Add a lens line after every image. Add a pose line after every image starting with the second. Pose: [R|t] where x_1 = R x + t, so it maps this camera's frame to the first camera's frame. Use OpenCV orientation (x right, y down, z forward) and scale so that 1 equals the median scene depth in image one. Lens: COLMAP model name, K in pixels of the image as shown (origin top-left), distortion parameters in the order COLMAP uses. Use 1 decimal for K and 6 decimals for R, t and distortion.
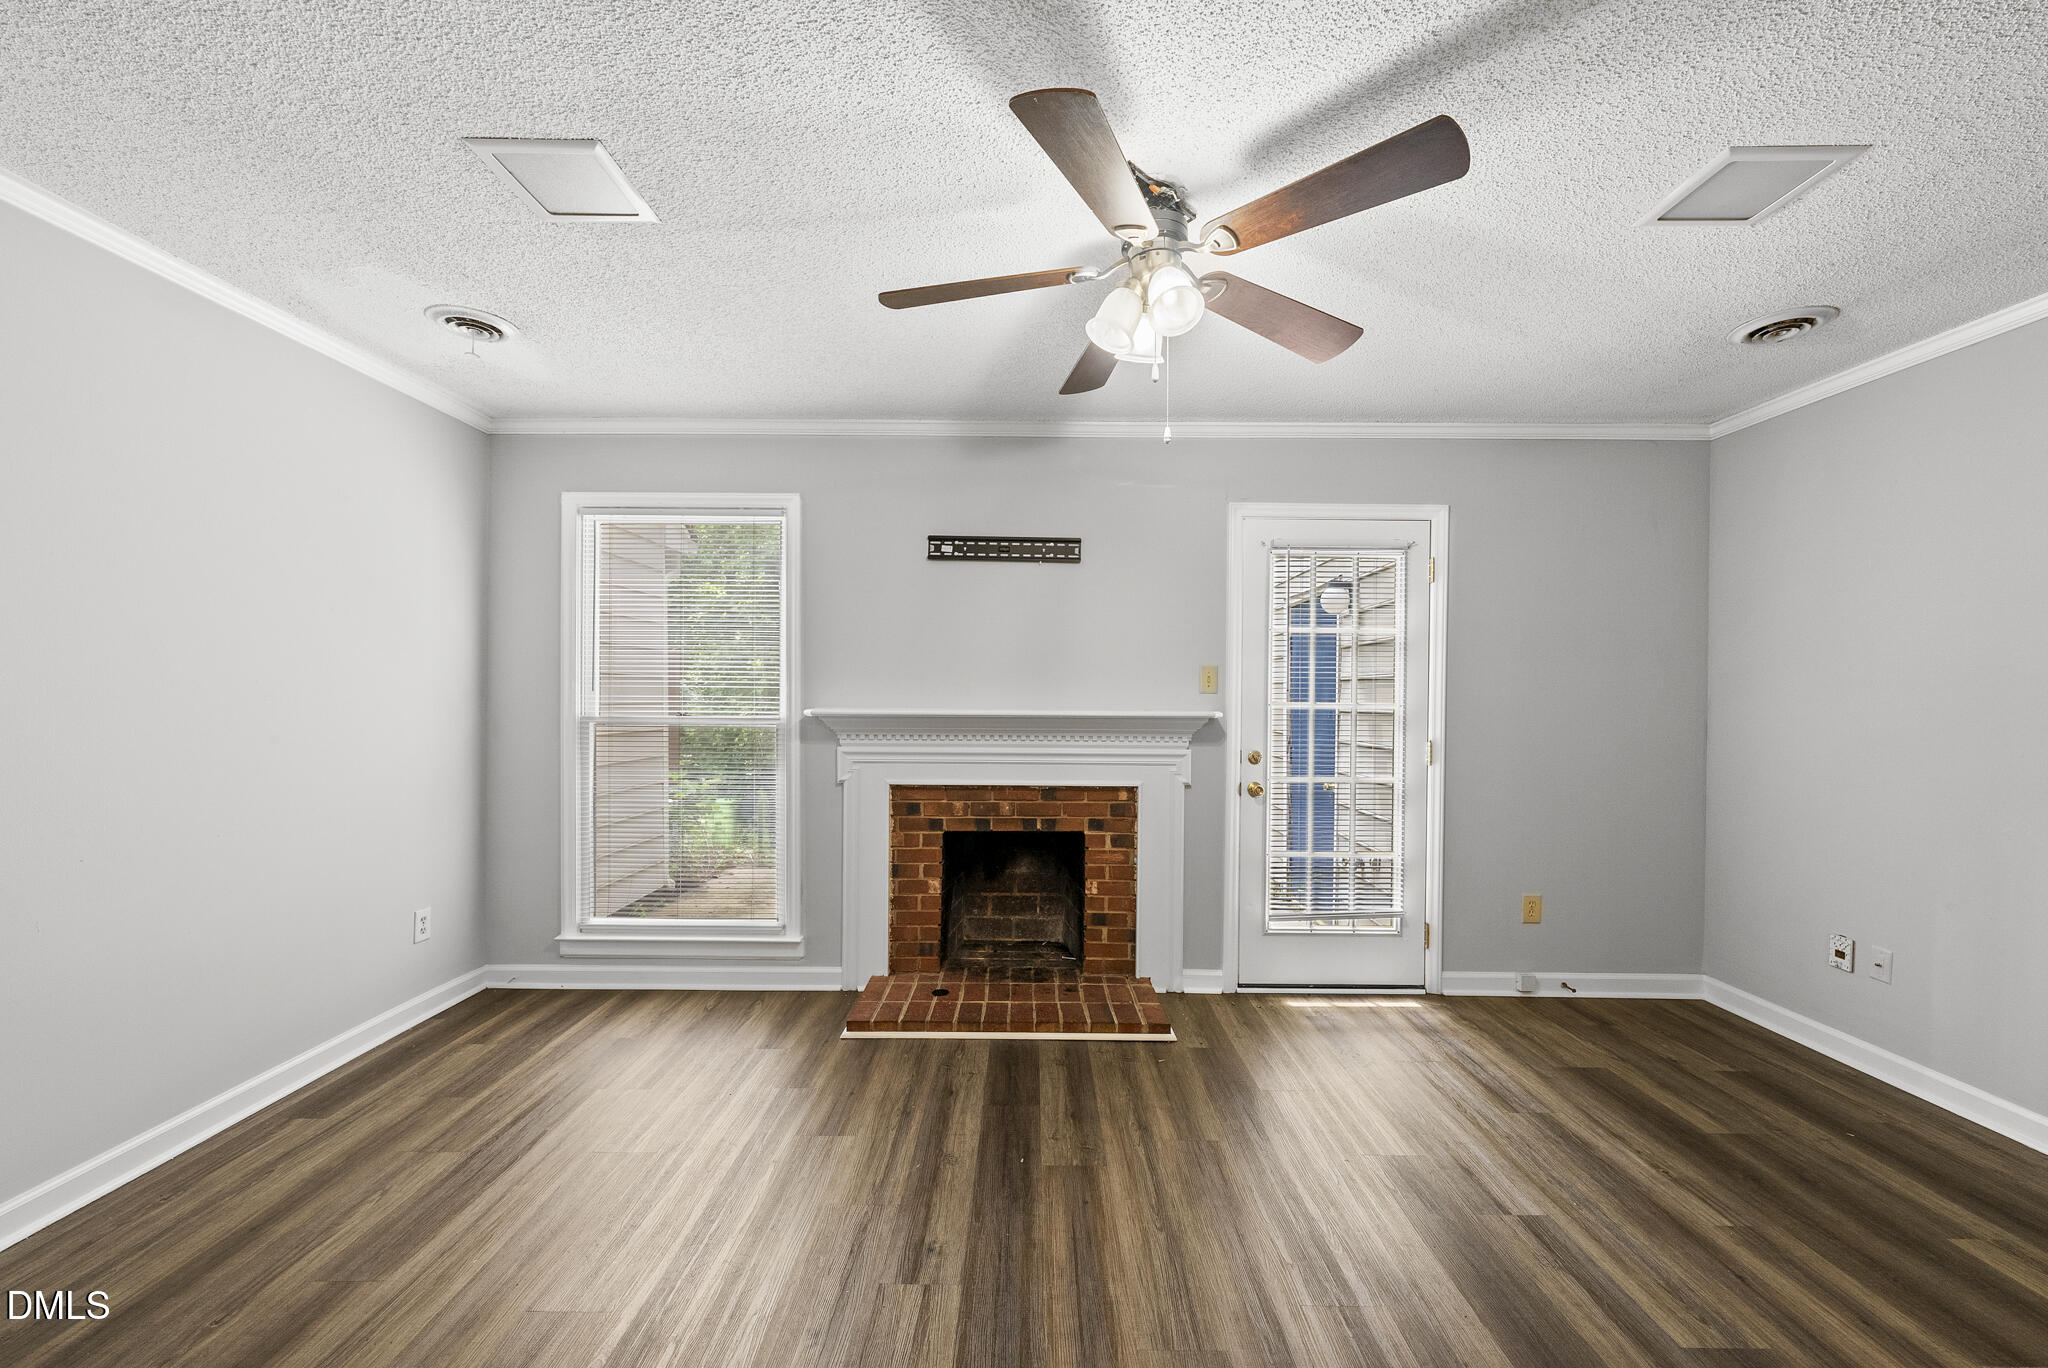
lens RADIAL K [[807.8, 0, 1025.8], [0, 807.8, 690.5], [0, 0, 1]] dist [-0.000794, -0.000328]
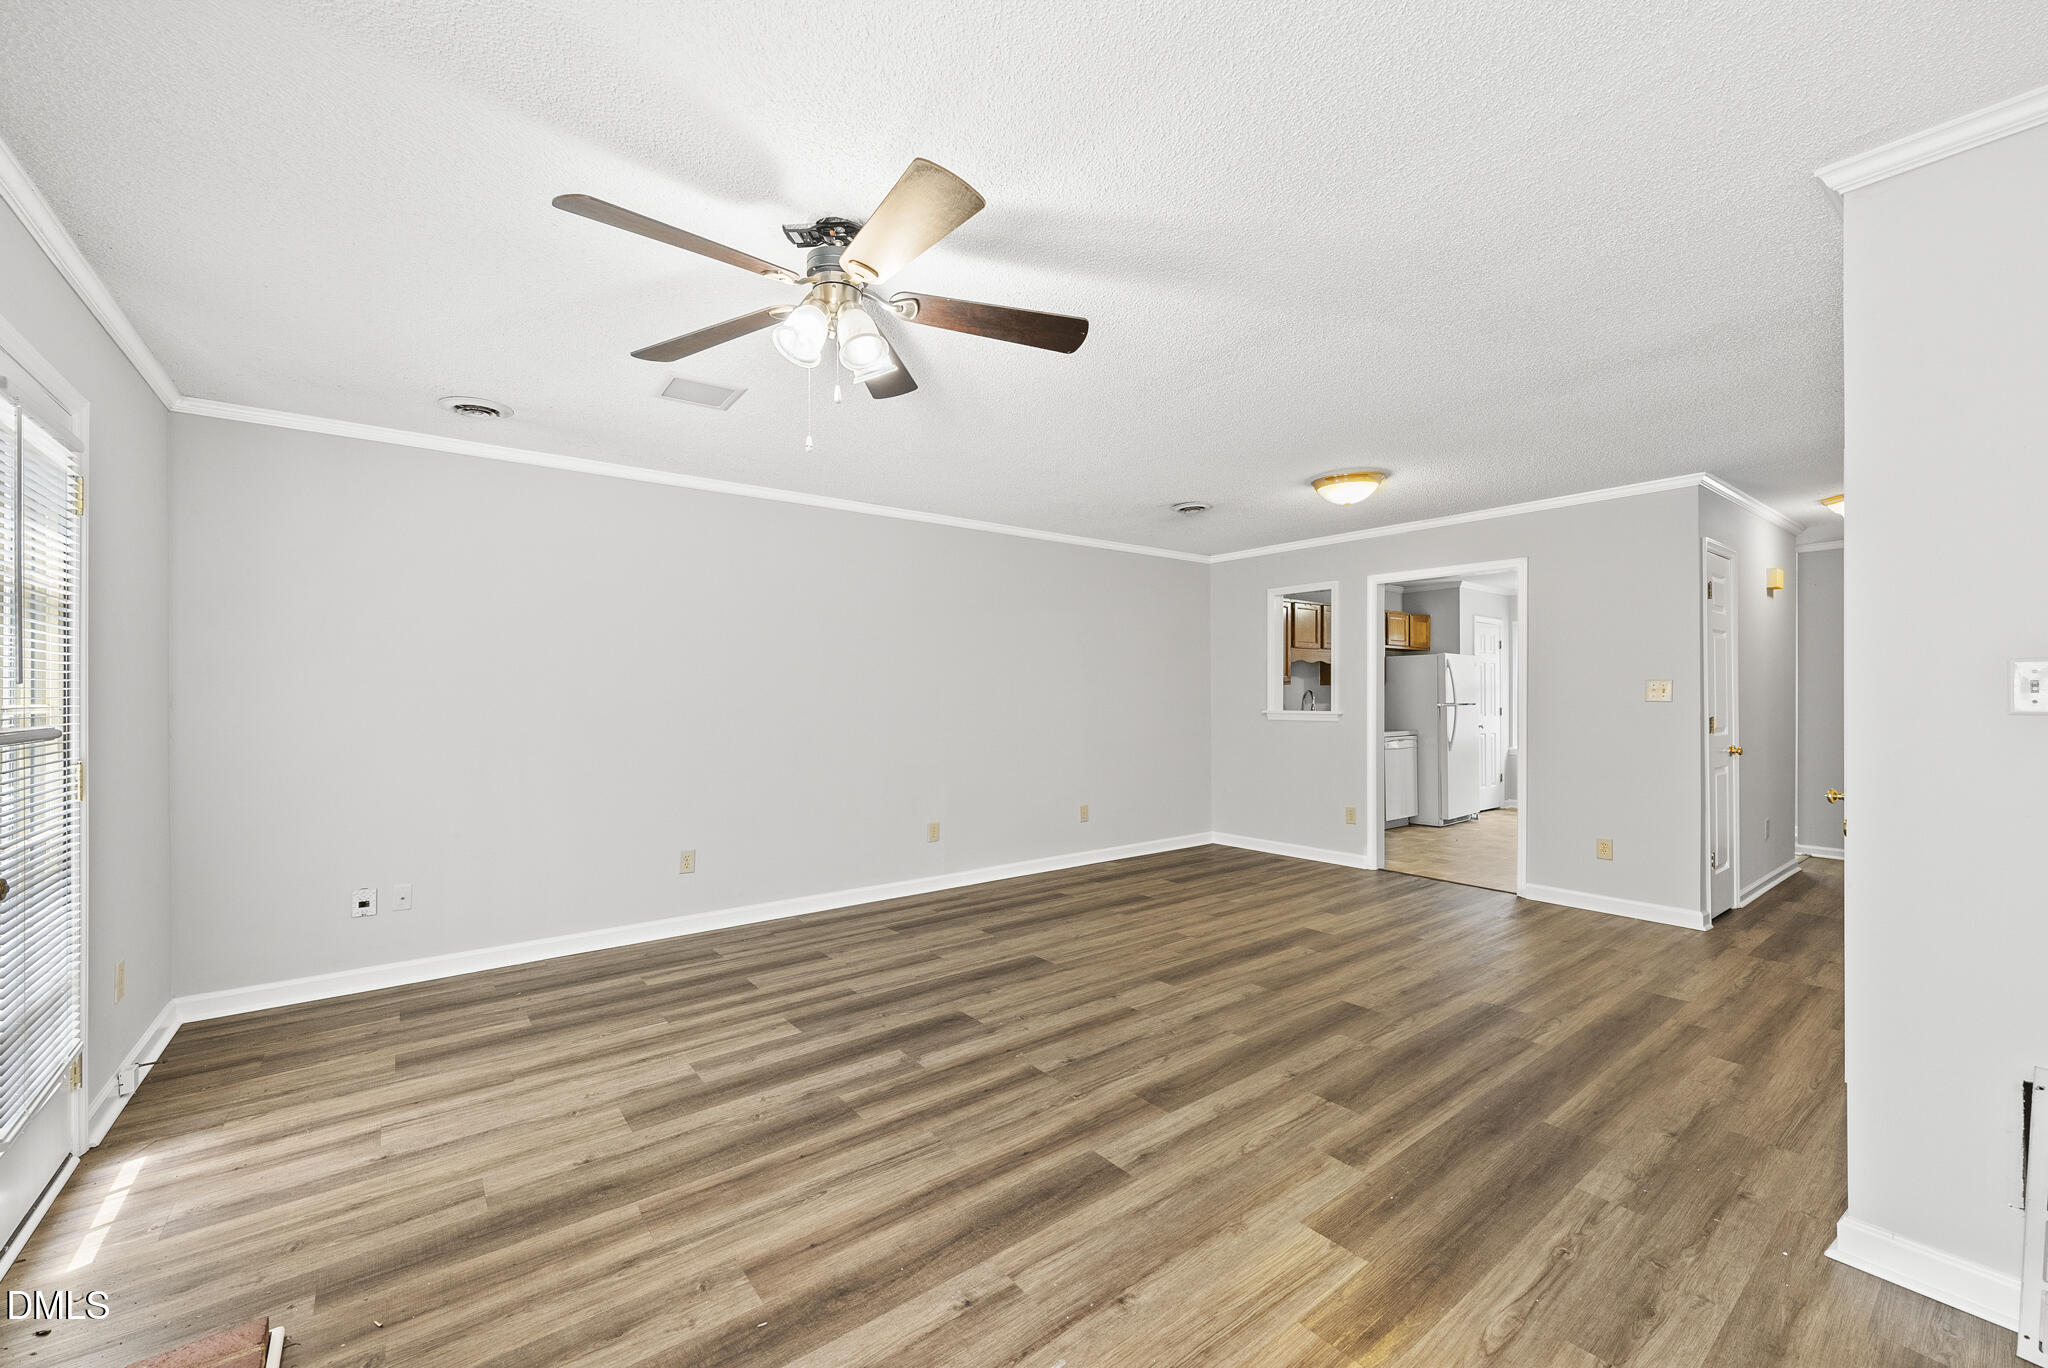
lens RADIAL K [[807.8, 0, 1036.5], [0, 807.8, 689.0], [0, 0, 1]] dist [-0.000794, -0.000328]
pose [[-0.626746, -0.001474, 0.779222, -0.466578], [-0.008430, 0.999953, -0.004889, 0.001261], [-0.779178, -0.009633, -0.626729, 0.804984]]
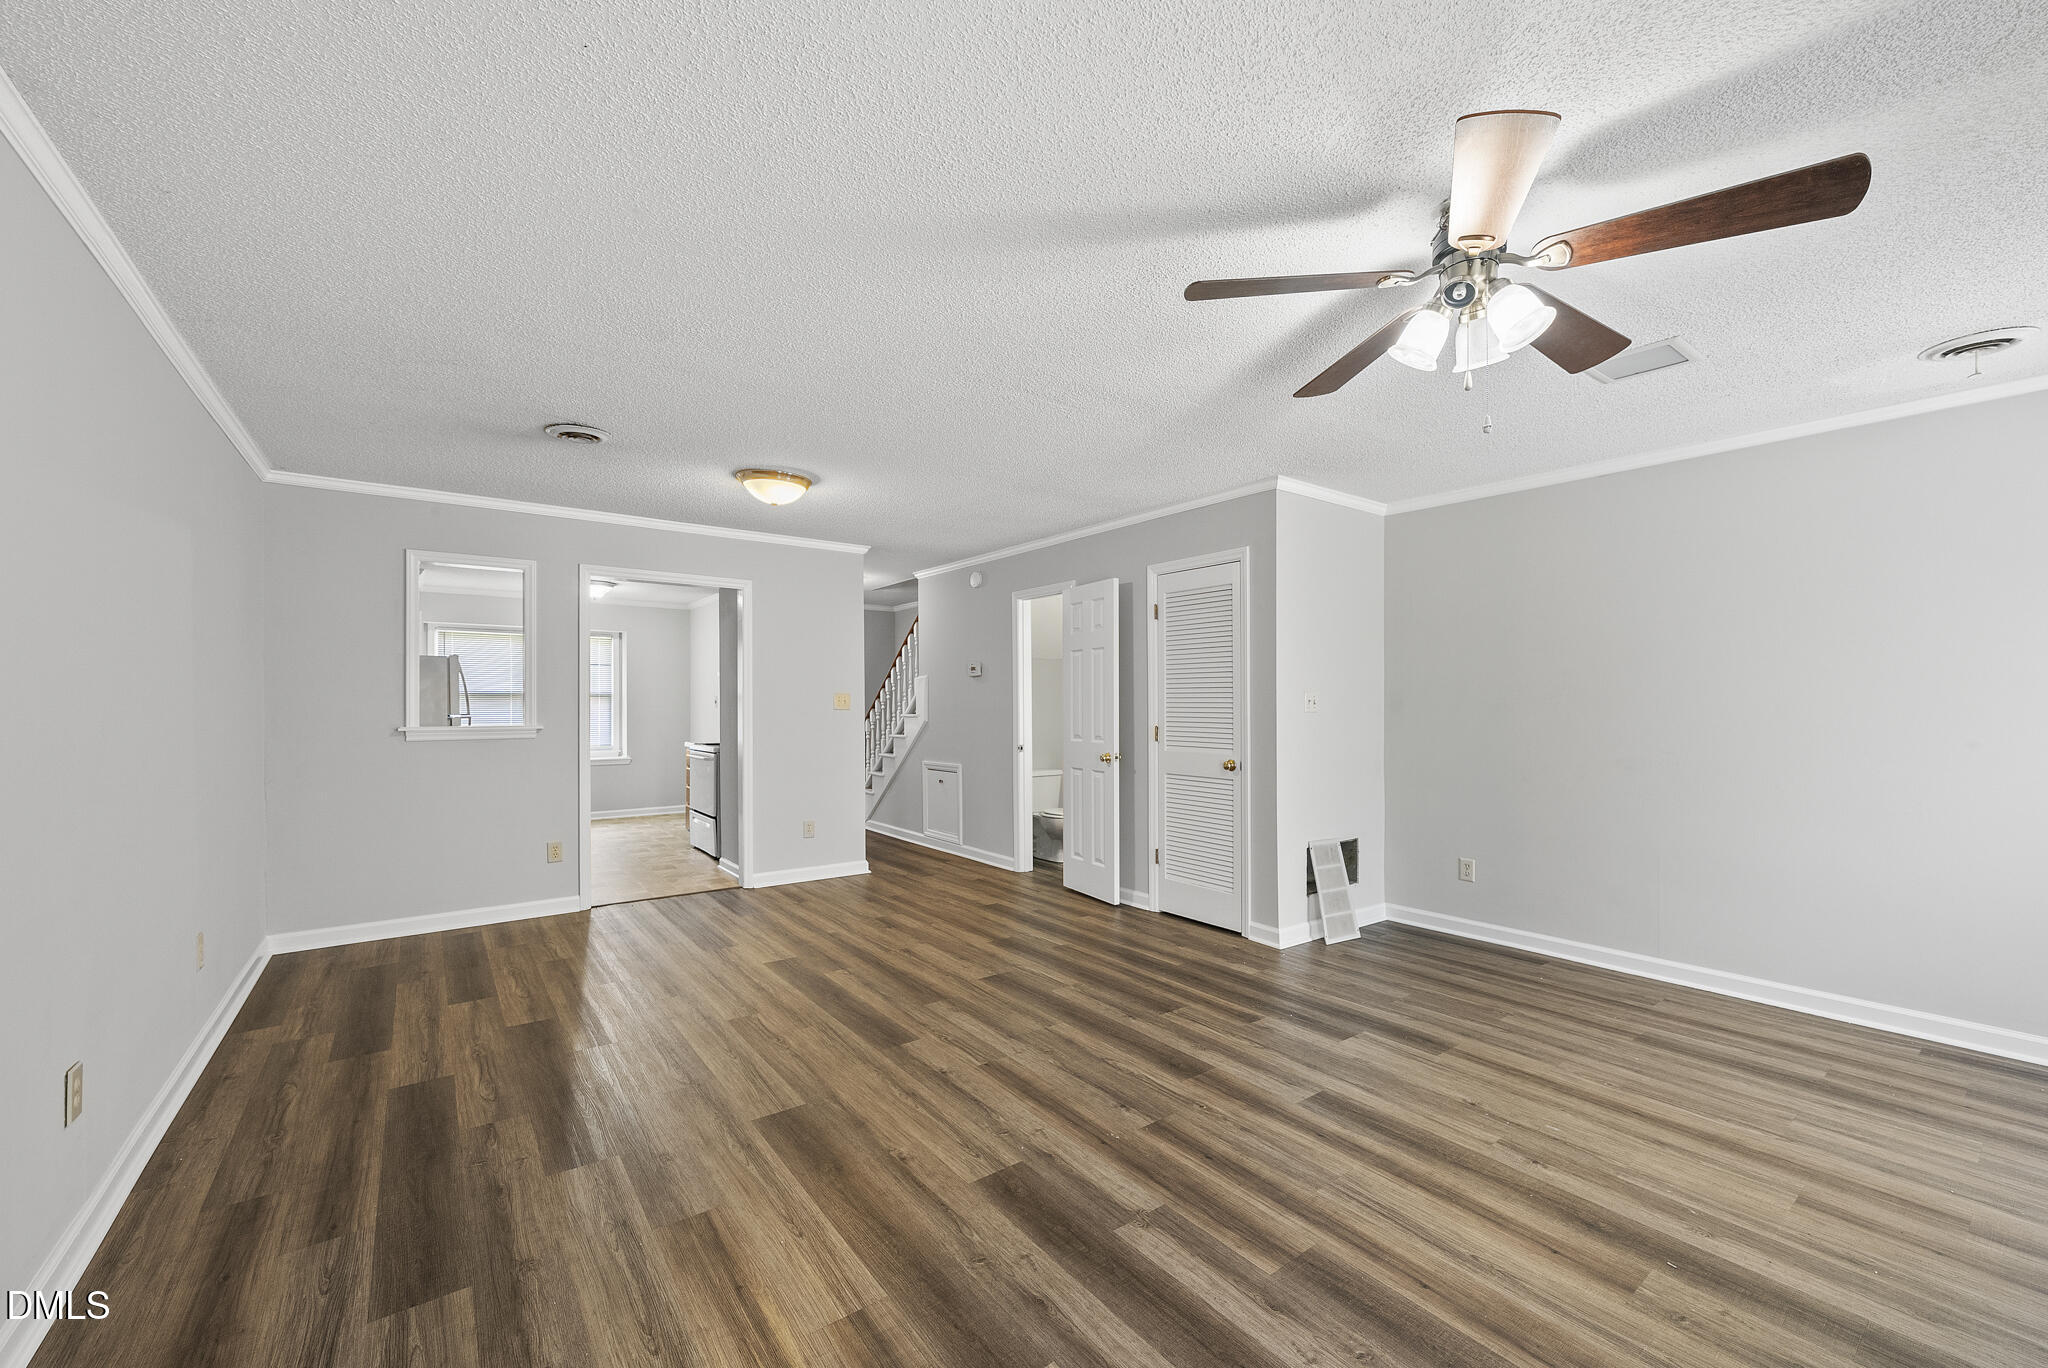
lens RADIAL K [[807.8, 0, 1016.2], [0, 807.8, 705.0], [0, 0, 1]] dist [-0.000794, -0.000328]
pose [[-0.801287, -0.005467, -0.598255, 0.653741], [-0.001652, 0.999975, -0.006926, 0.011142], [0.598278, -0.004562, -0.801276, 0.797781]]
